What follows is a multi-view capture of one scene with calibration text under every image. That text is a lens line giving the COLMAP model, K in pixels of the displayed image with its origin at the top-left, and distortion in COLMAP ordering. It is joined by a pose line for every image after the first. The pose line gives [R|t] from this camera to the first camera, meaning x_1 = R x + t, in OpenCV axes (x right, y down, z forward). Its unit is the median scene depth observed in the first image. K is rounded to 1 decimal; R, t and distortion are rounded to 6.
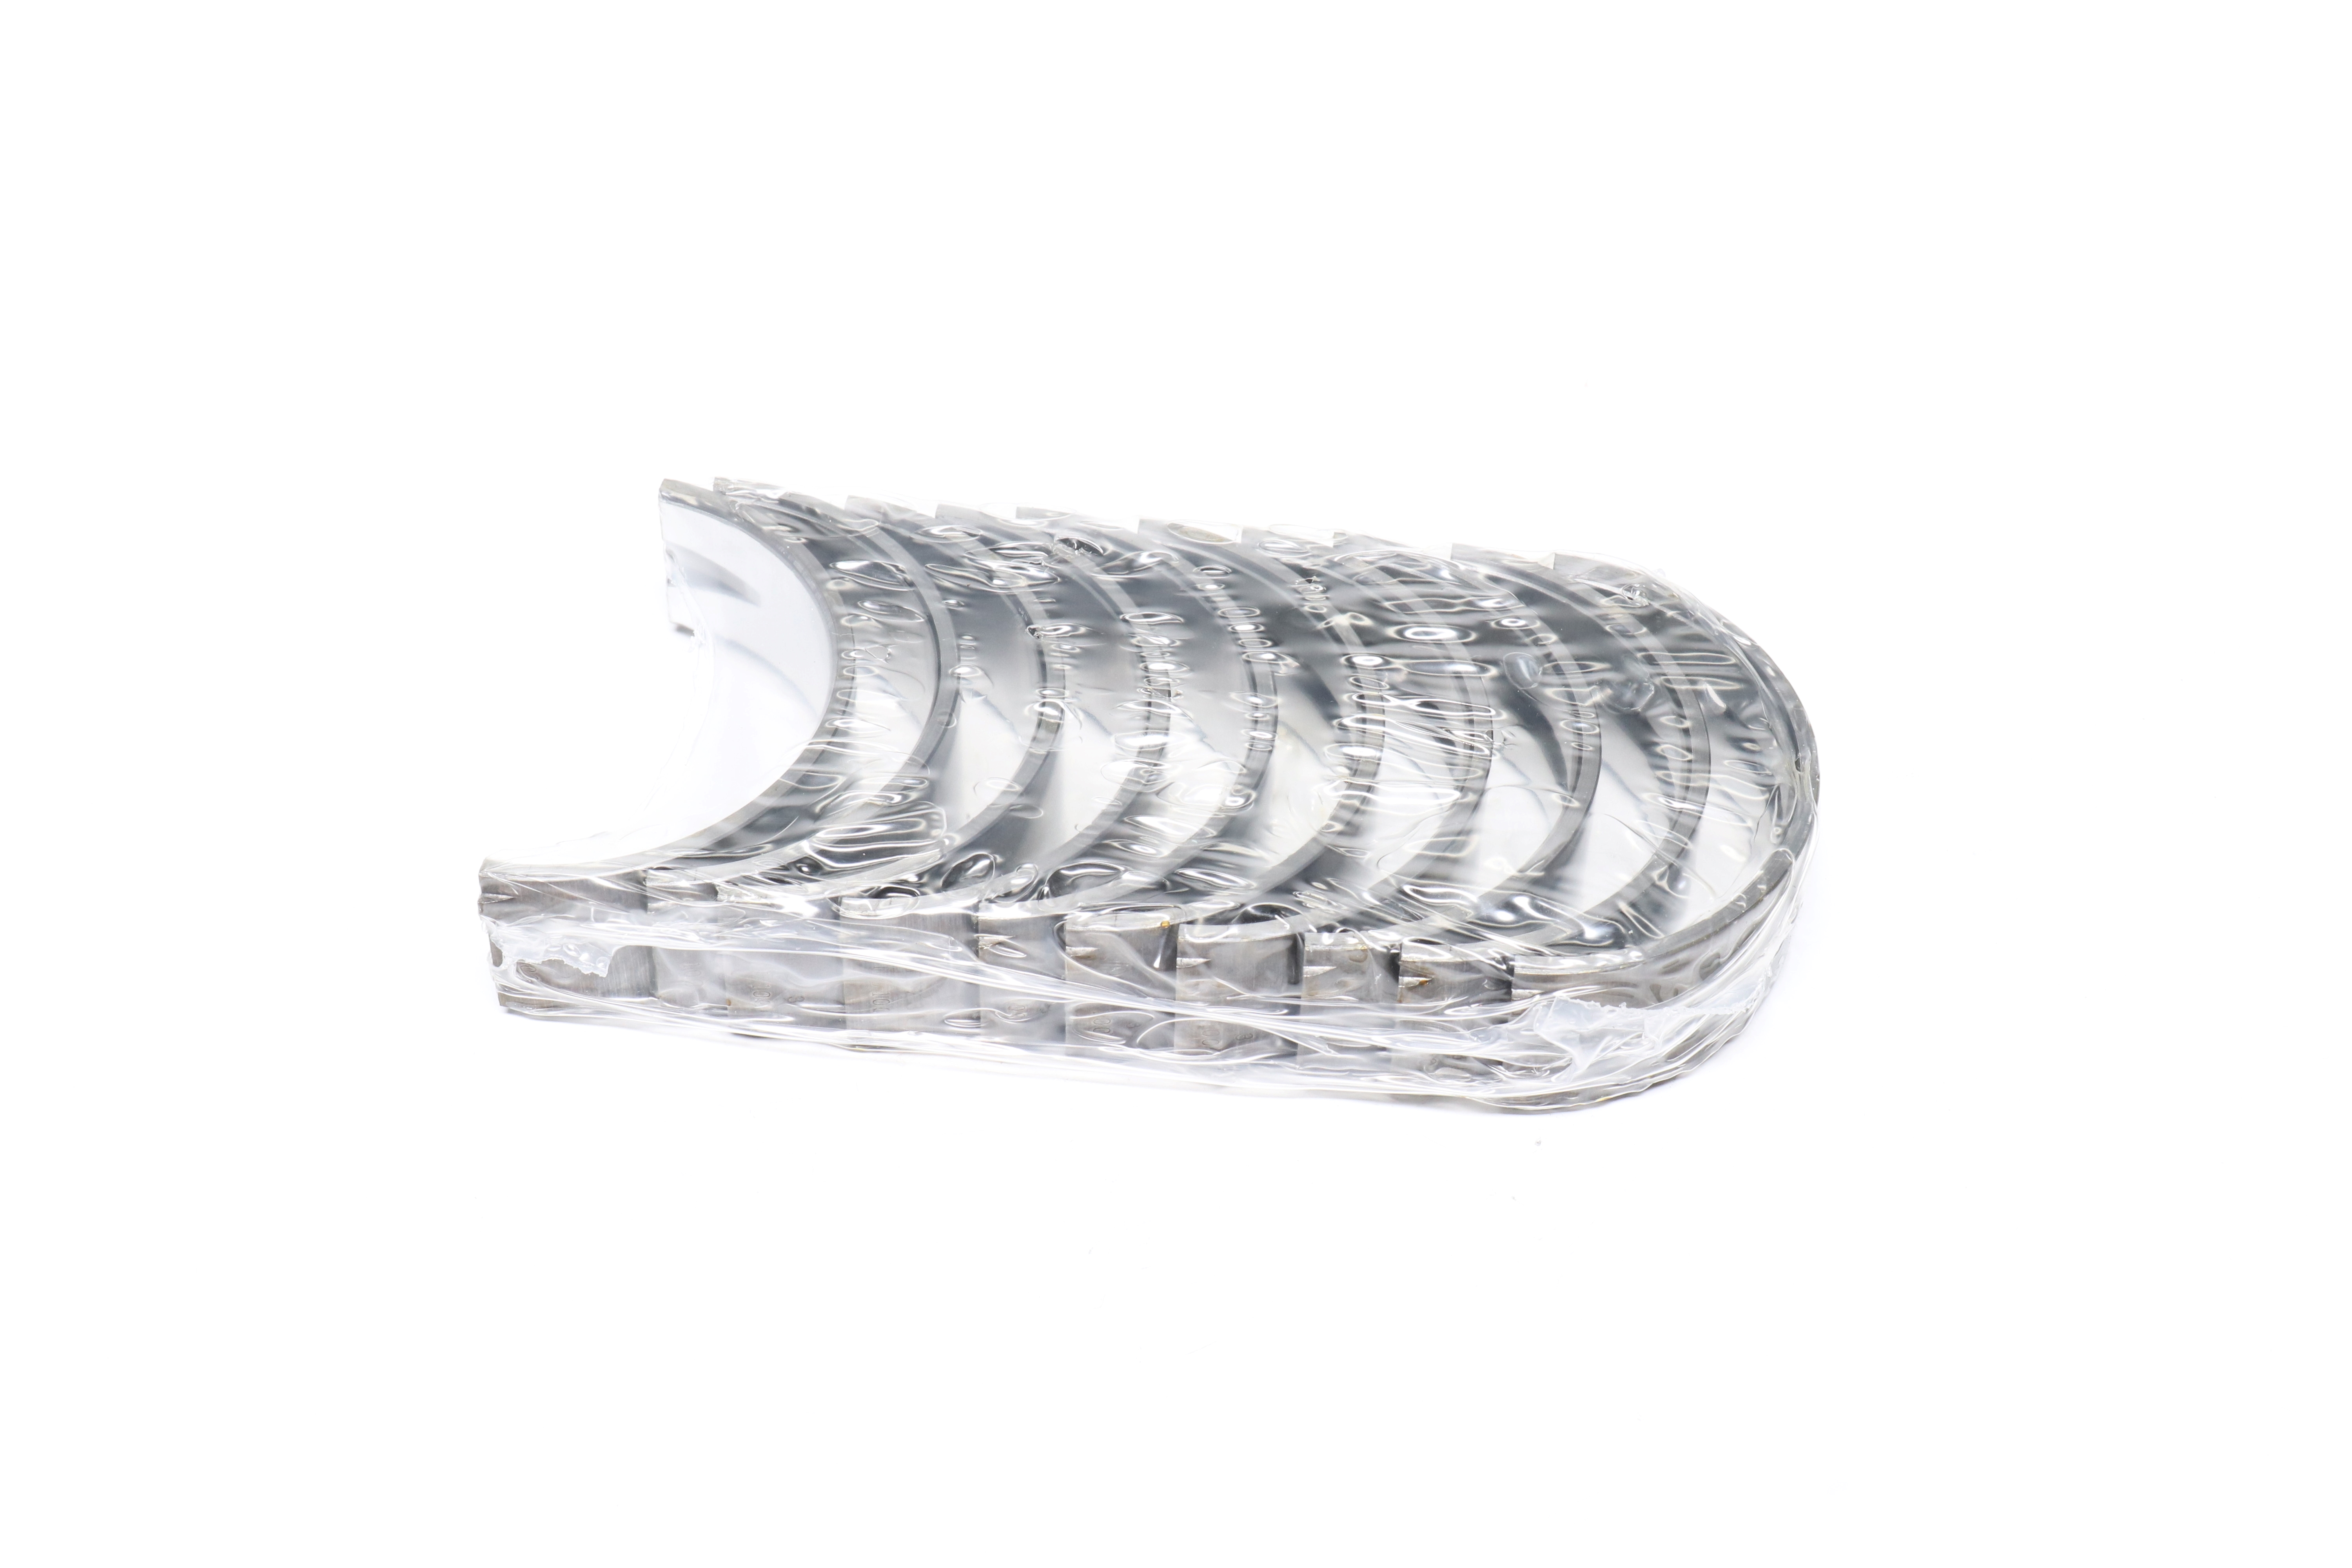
lens RADIAL K [[3820.2, 0, 1177.0], [0, 3820.2, 782.4], [0, 0, 1]] dist [0.001082, 0.000000]
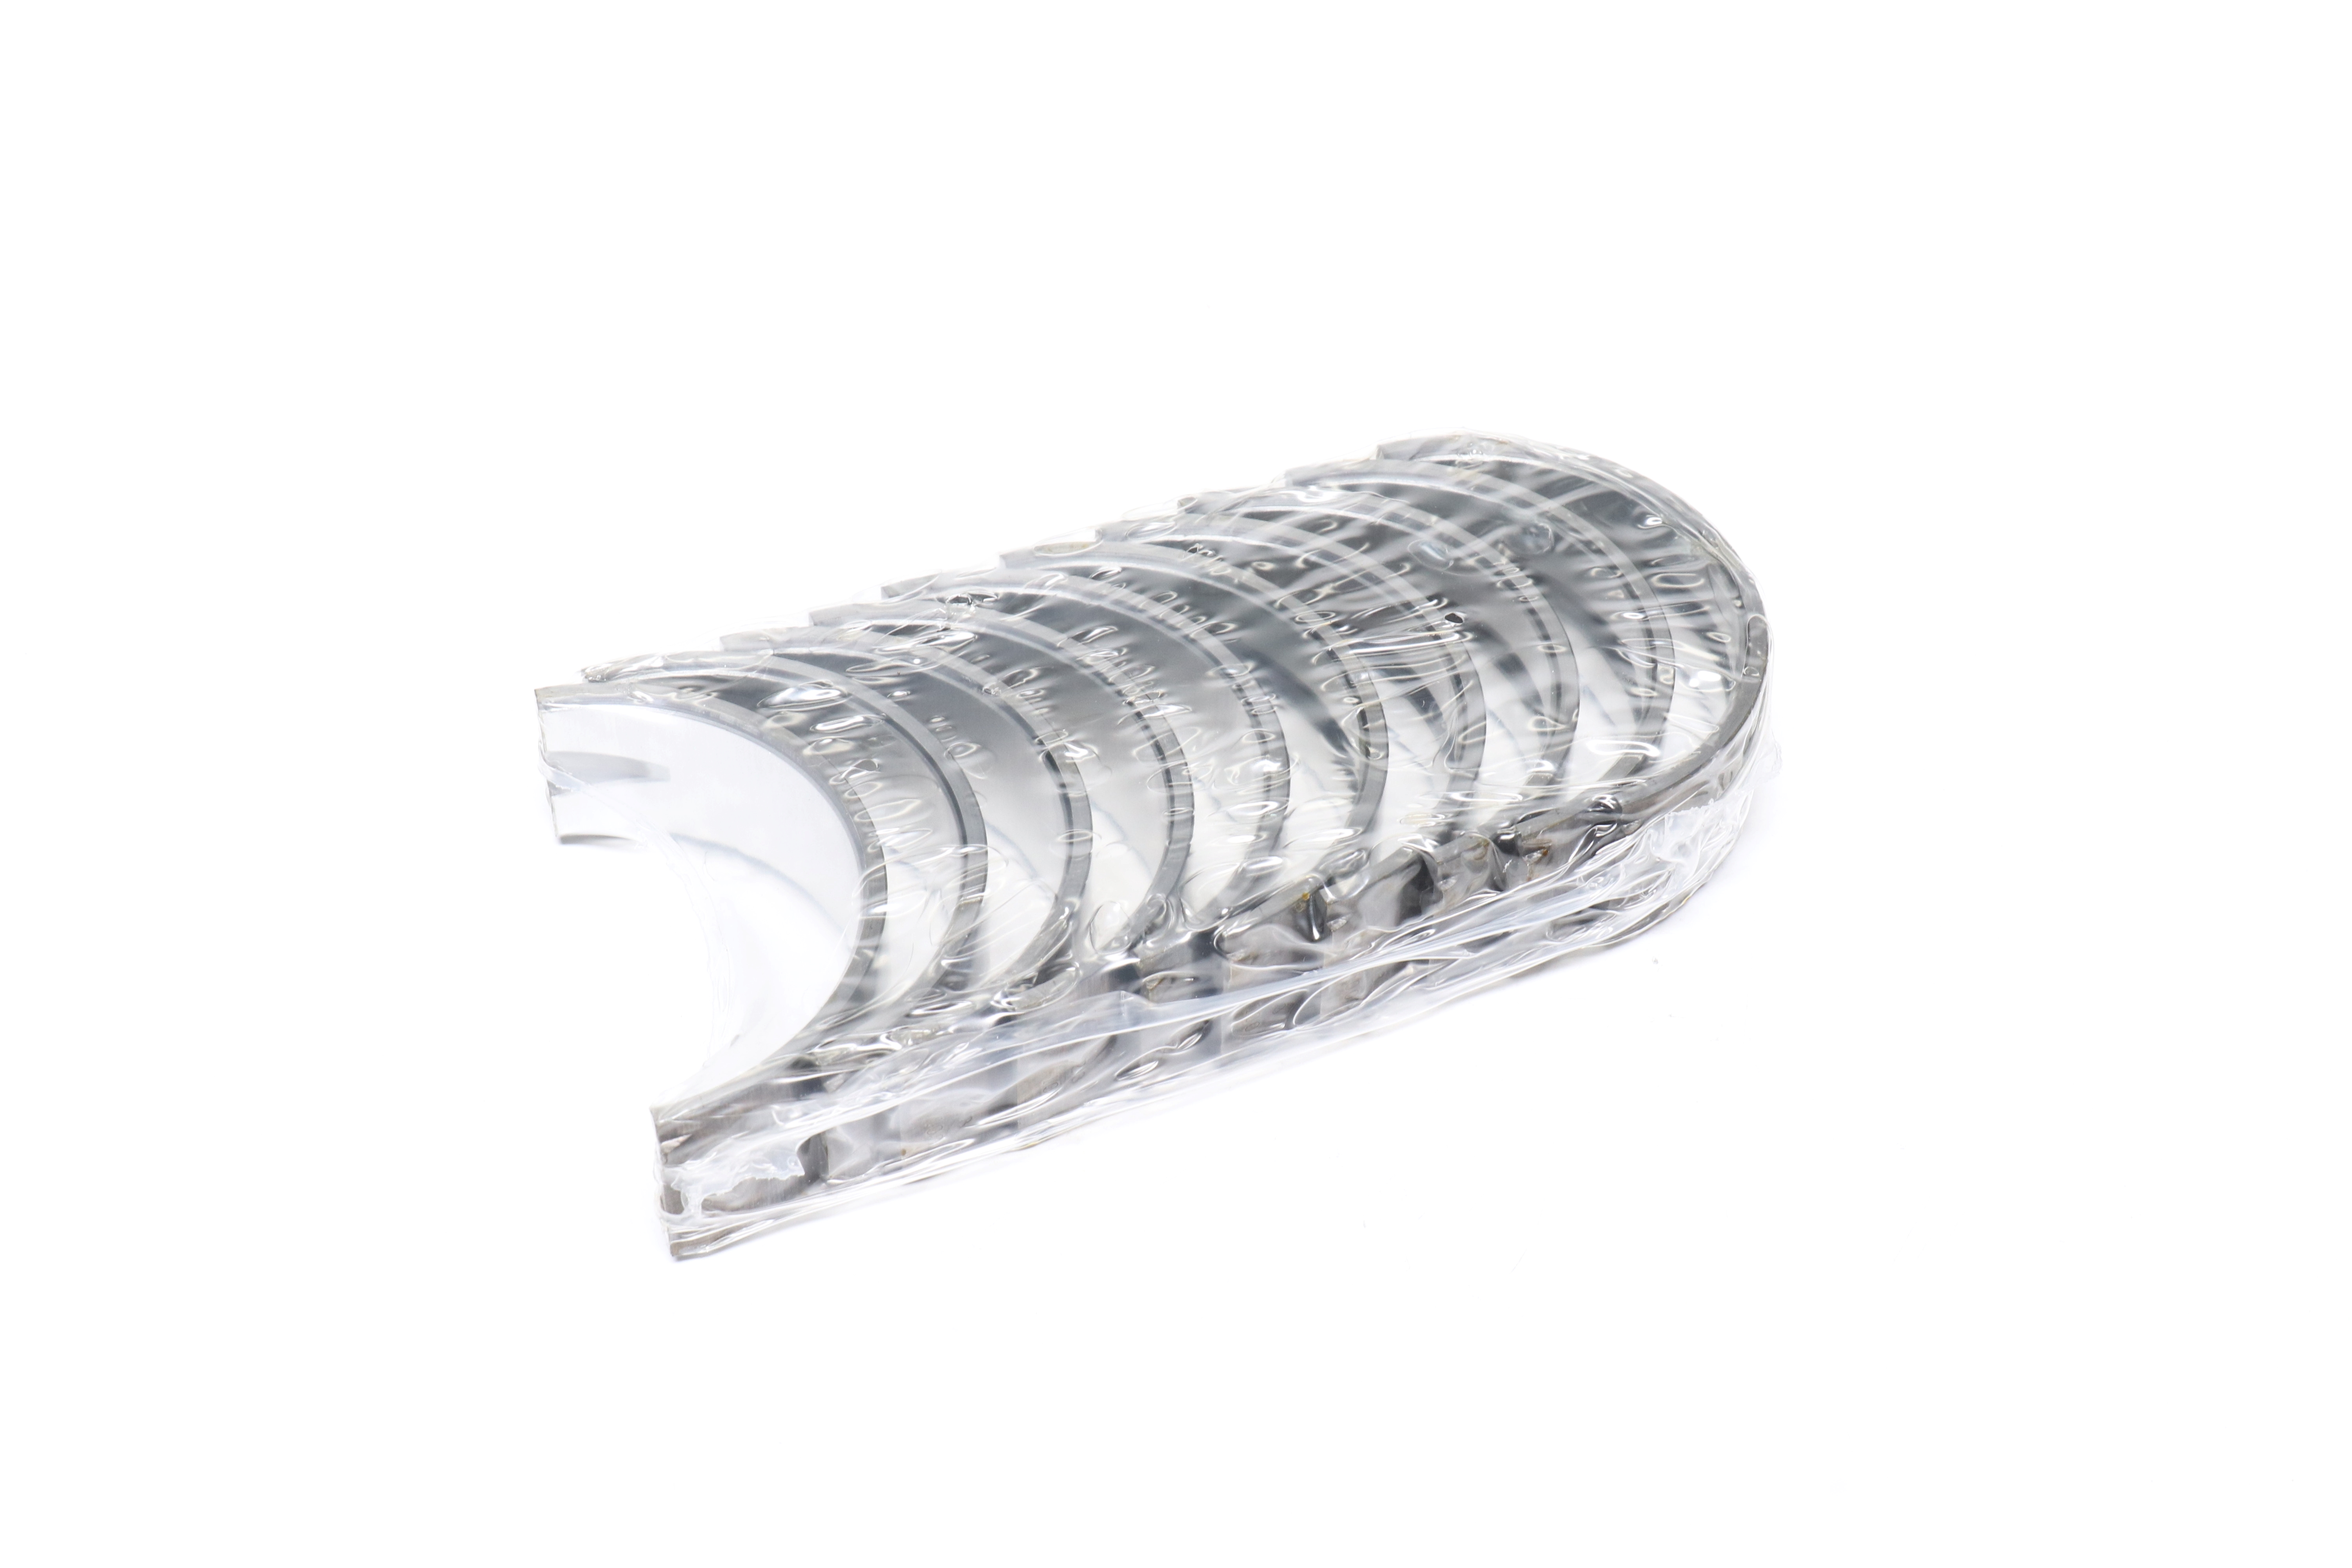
lens RADIAL K [[3820.2, 0, 1177.0], [0, 3820.2, 785.6], [0, 0, 1]] dist [0.001082, 0.000000]
pose [[0.847864, -0.362018, 0.387388, -0.391867], [0.363038, 0.928873, 0.073472, -0.072680], [-0.386432, 0.078342, 0.918984, 0.081340]]
